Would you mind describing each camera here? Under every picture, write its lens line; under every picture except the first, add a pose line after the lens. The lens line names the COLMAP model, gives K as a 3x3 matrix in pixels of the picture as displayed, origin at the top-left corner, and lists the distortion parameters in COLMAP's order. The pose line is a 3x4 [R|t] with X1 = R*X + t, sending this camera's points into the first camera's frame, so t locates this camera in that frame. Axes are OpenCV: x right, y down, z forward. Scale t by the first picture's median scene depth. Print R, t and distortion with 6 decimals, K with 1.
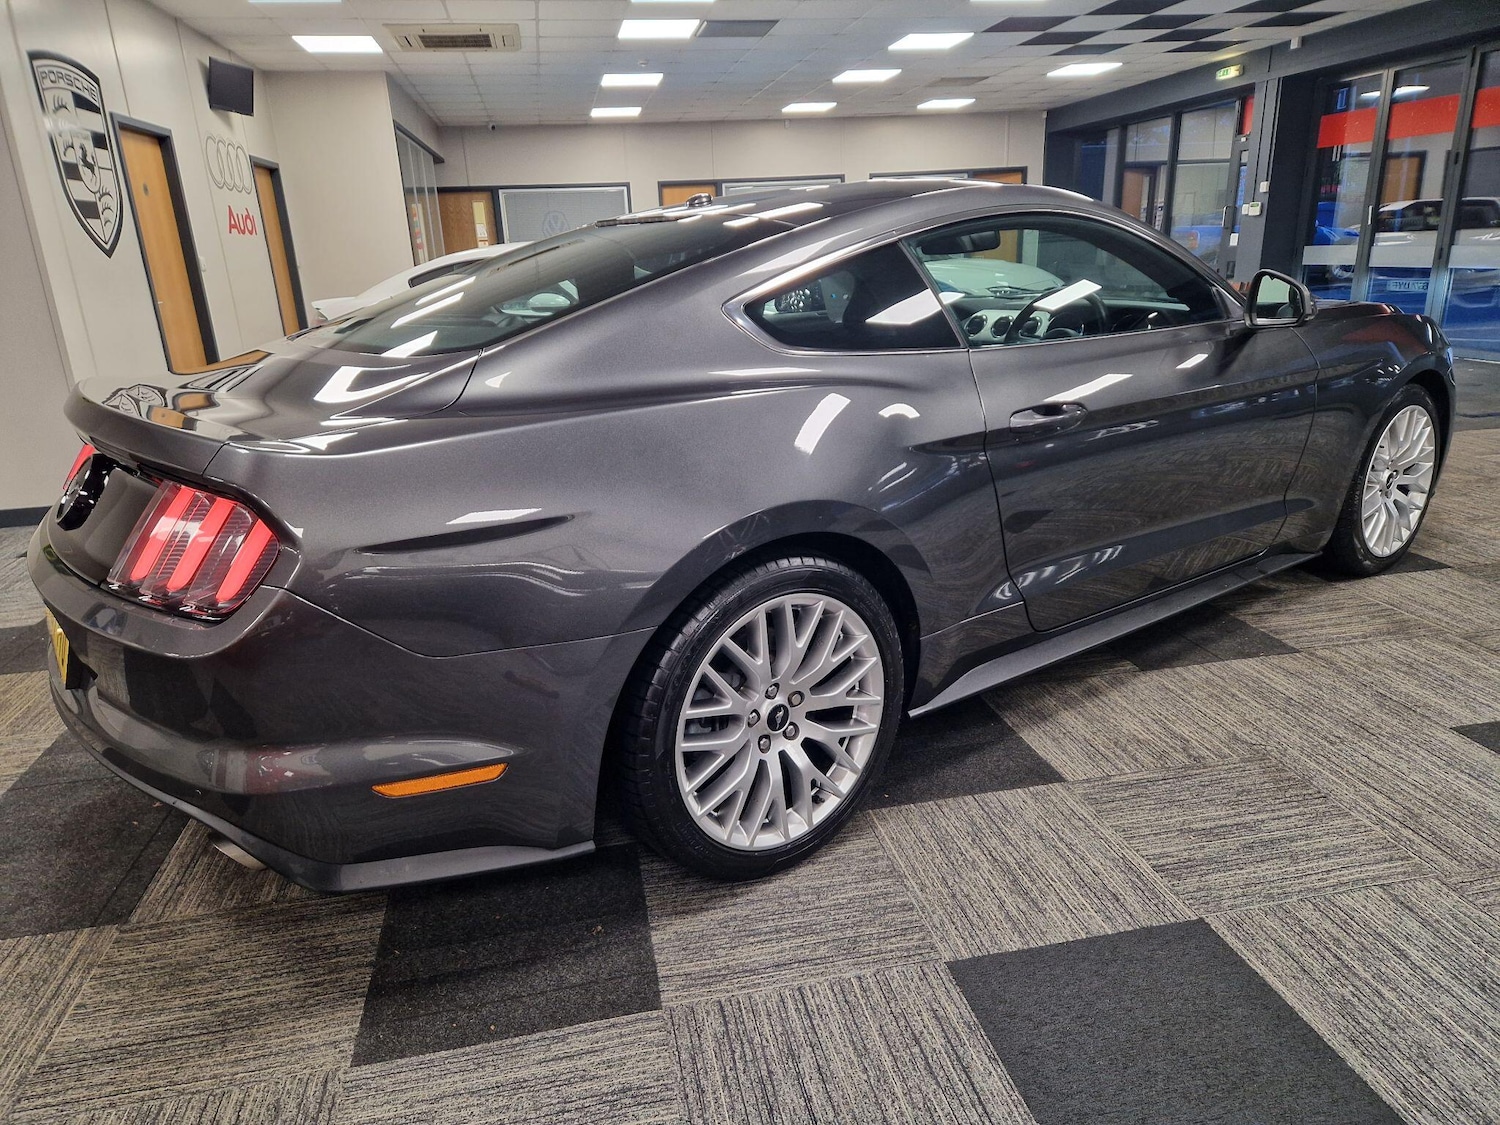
lens RADIAL K [[1007.5, 0, 759.8], [0, 1007.5, 560.4], [0, 0, 1]] dist [0.066109, -0.055037]
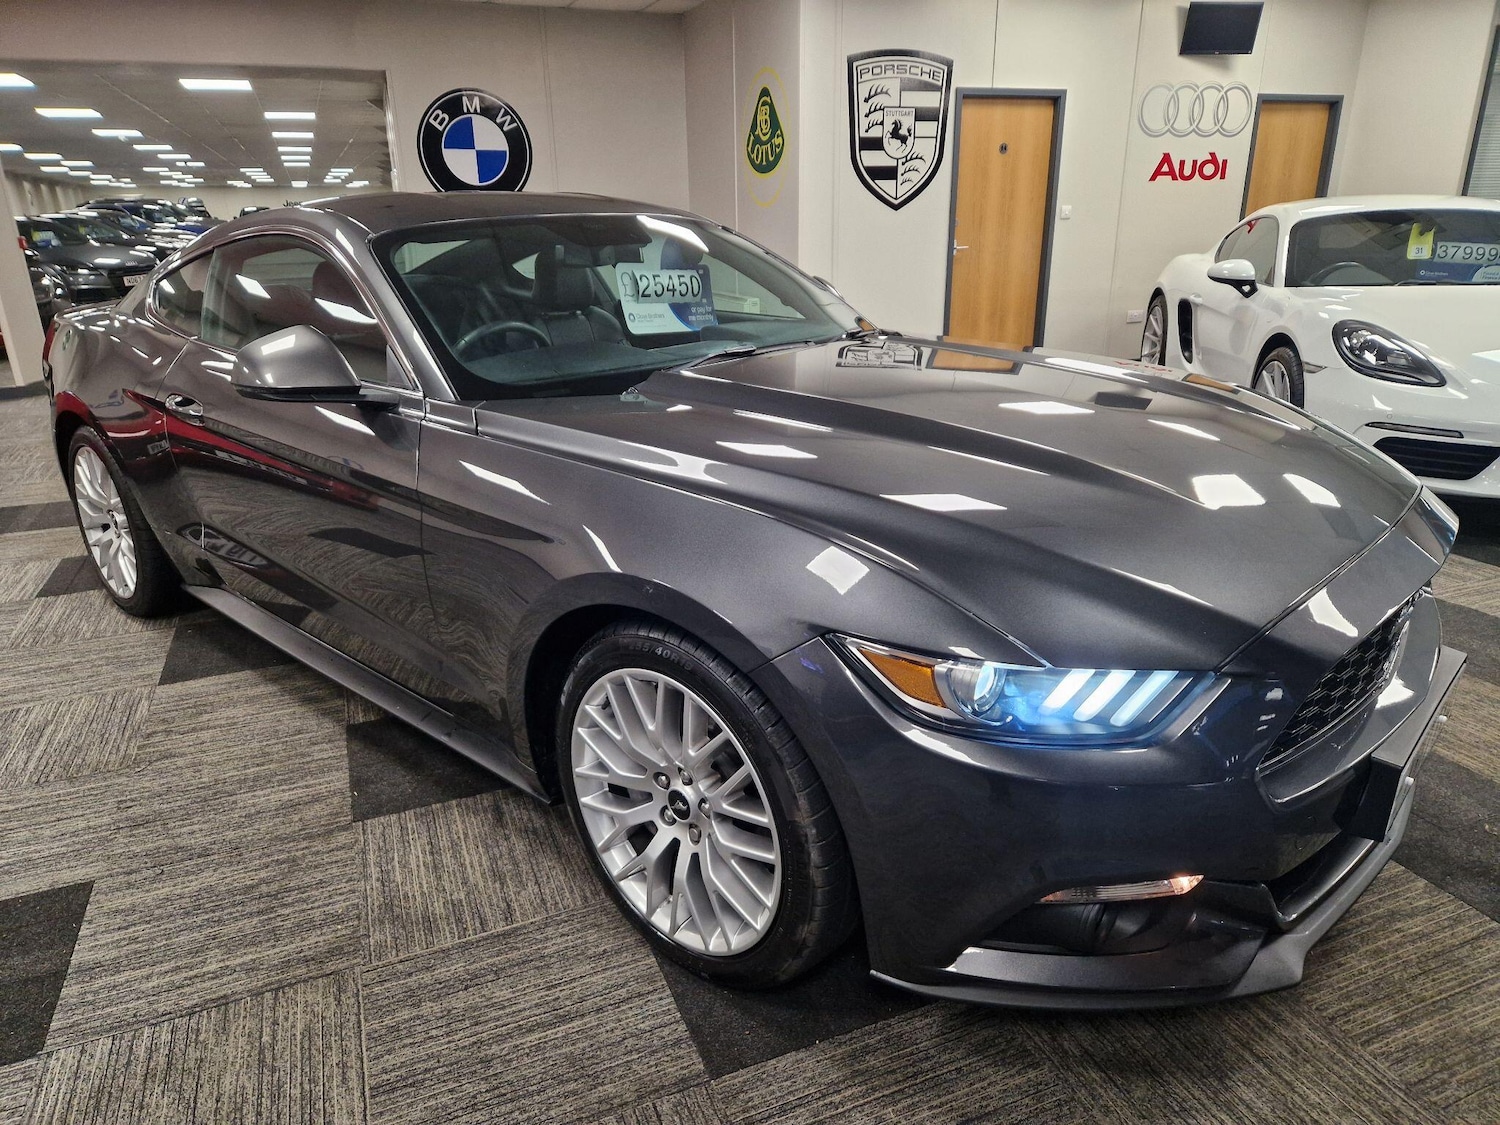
lens RADIAL K [[1007.5, 0, 744.9], [0, 1007.5, 568.7], [0, 0, 1]] dist [0.066109, -0.055037]
pose [[0.184539, 0.366648, -0.911874, 1.540307], [-0.284443, 0.908027, 0.307538, -0.516777], [0.940764, 0.202623, 0.271857, 1.297379]]
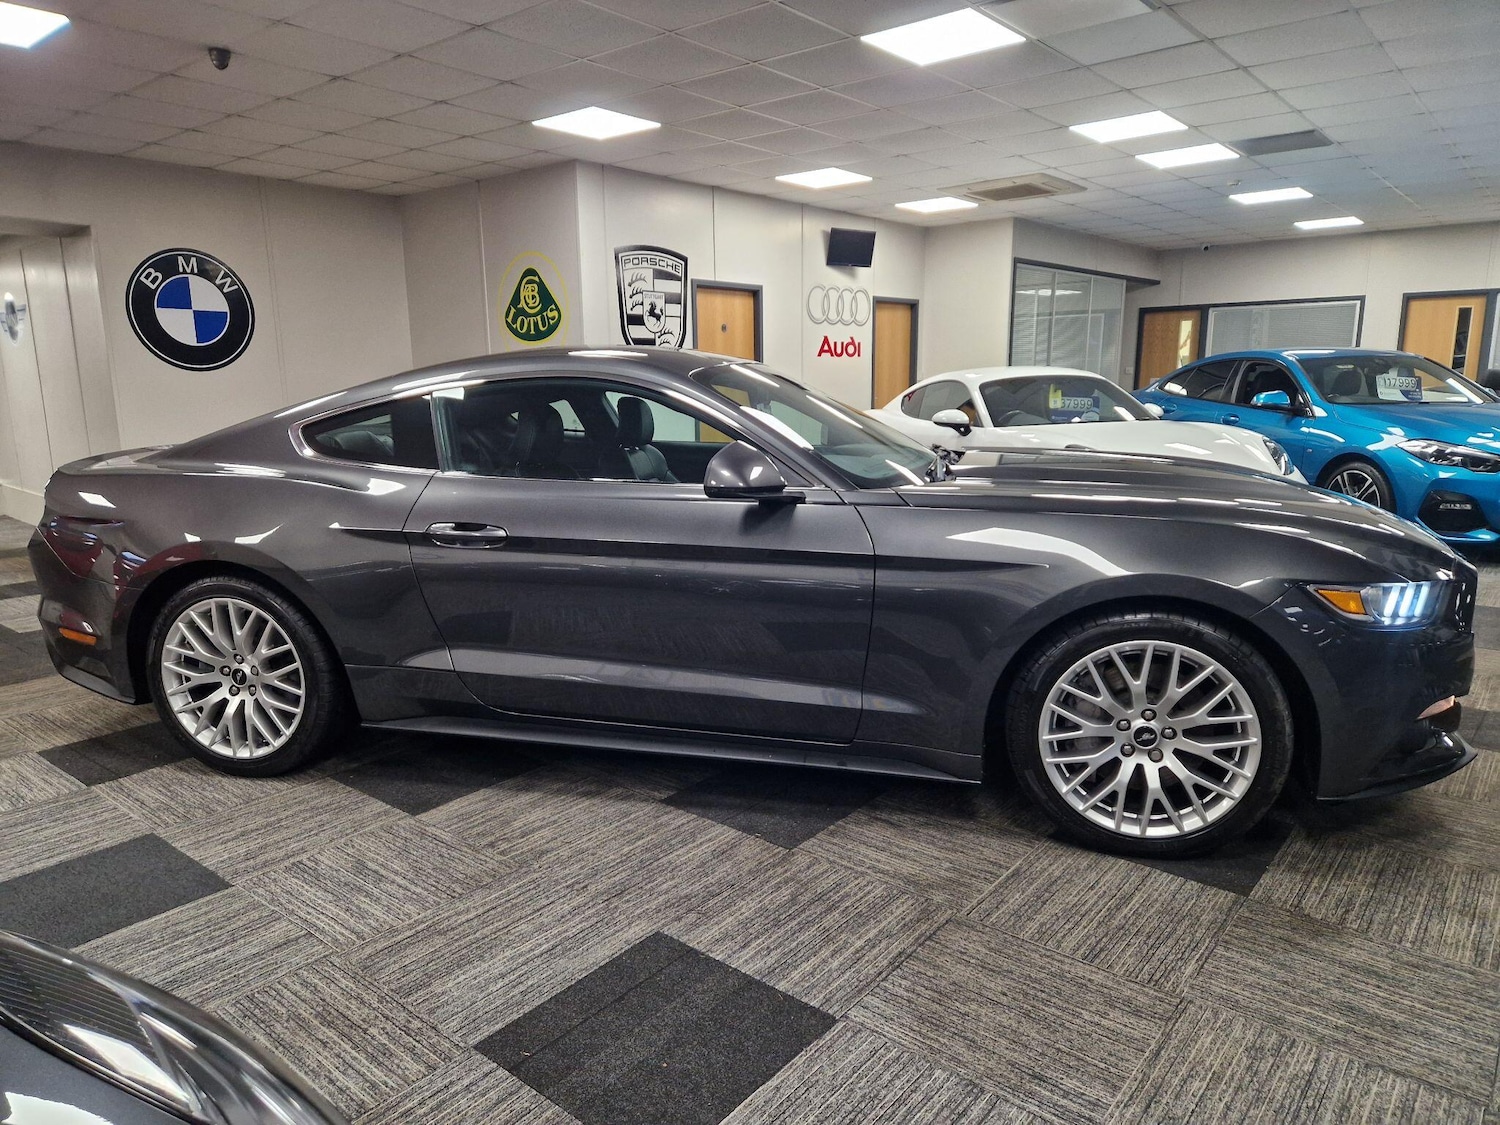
lens RADIAL K [[1007.5, 0, 753.0], [0, 1007.5, 564.0], [0, 0, 1]] dist [0.066109, -0.055037]
pose [[0.629219, 0.177785, -0.756621, 1.449449], [-0.246997, 0.968761, 0.022226, -0.215629], [0.736937, 0.172898, 0.653475, 0.423351]]
